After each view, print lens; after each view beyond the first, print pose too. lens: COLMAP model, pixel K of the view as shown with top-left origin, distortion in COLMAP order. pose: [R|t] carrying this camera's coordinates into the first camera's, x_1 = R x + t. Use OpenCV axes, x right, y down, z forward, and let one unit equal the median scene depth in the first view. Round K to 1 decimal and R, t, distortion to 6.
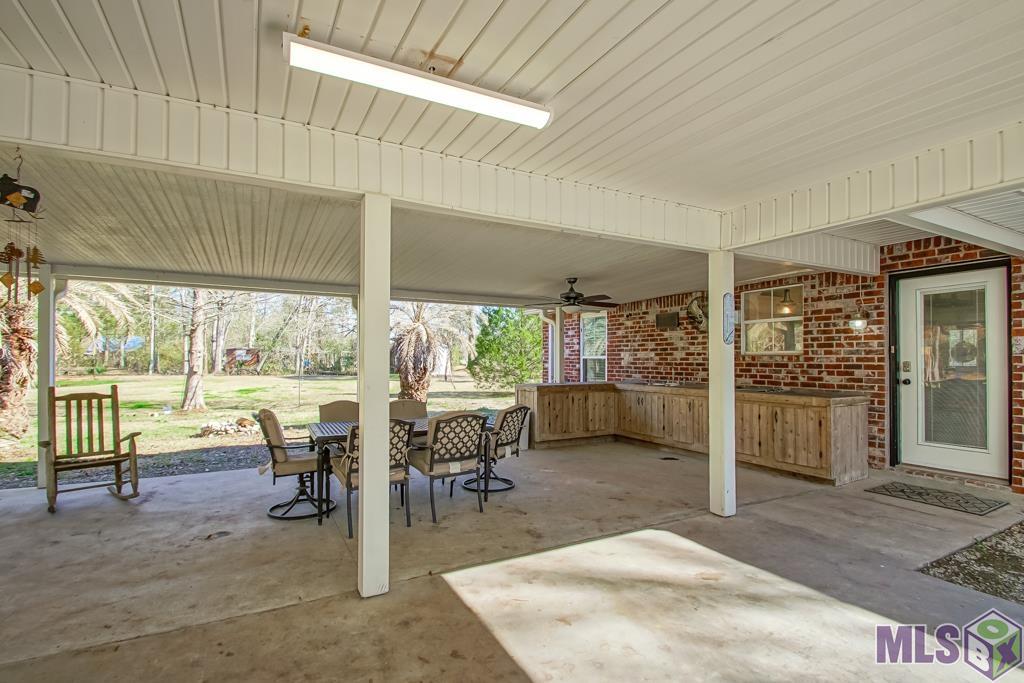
lens RADIAL K [[480.1, 0, 511.8], [0, 480.1, 350.7], [0, 0, 1]] dist [0.005174, -0.001305]
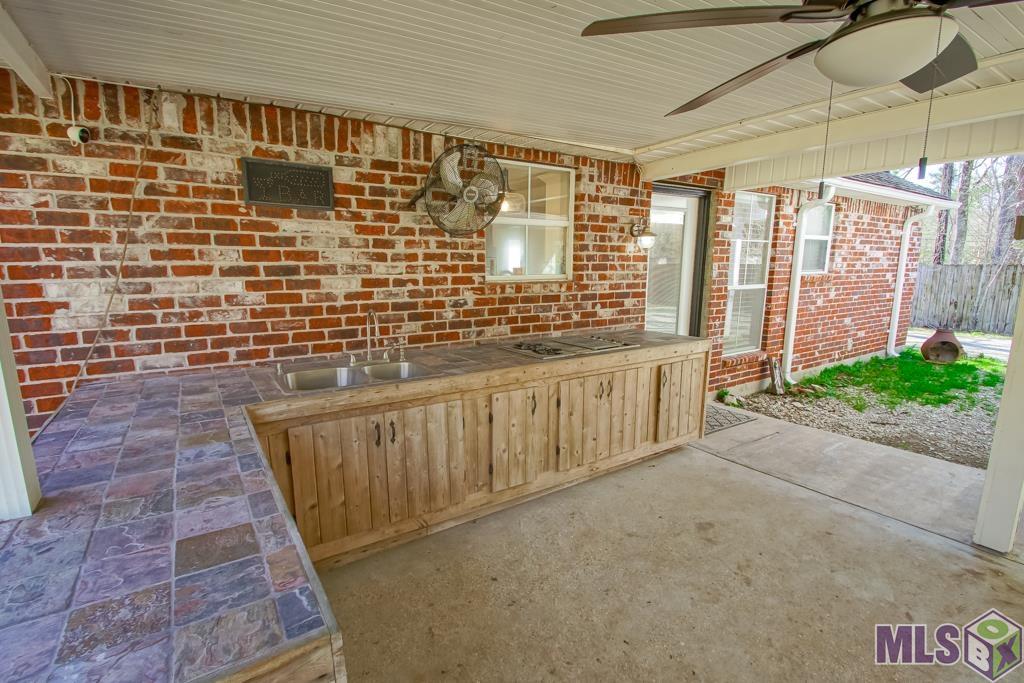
lens RADIAL K [[480.1, 0, 510.8], [0, 480.1, 351.2], [0, 0, 1]] dist [0.005174, -0.001305]
pose [[-0.081779, -0.180716, 0.980130, -0.060490], [-0.017170, 0.983533, 0.179911, -0.013503], [-0.996503, -0.002116, -0.083535, 1.095125]]
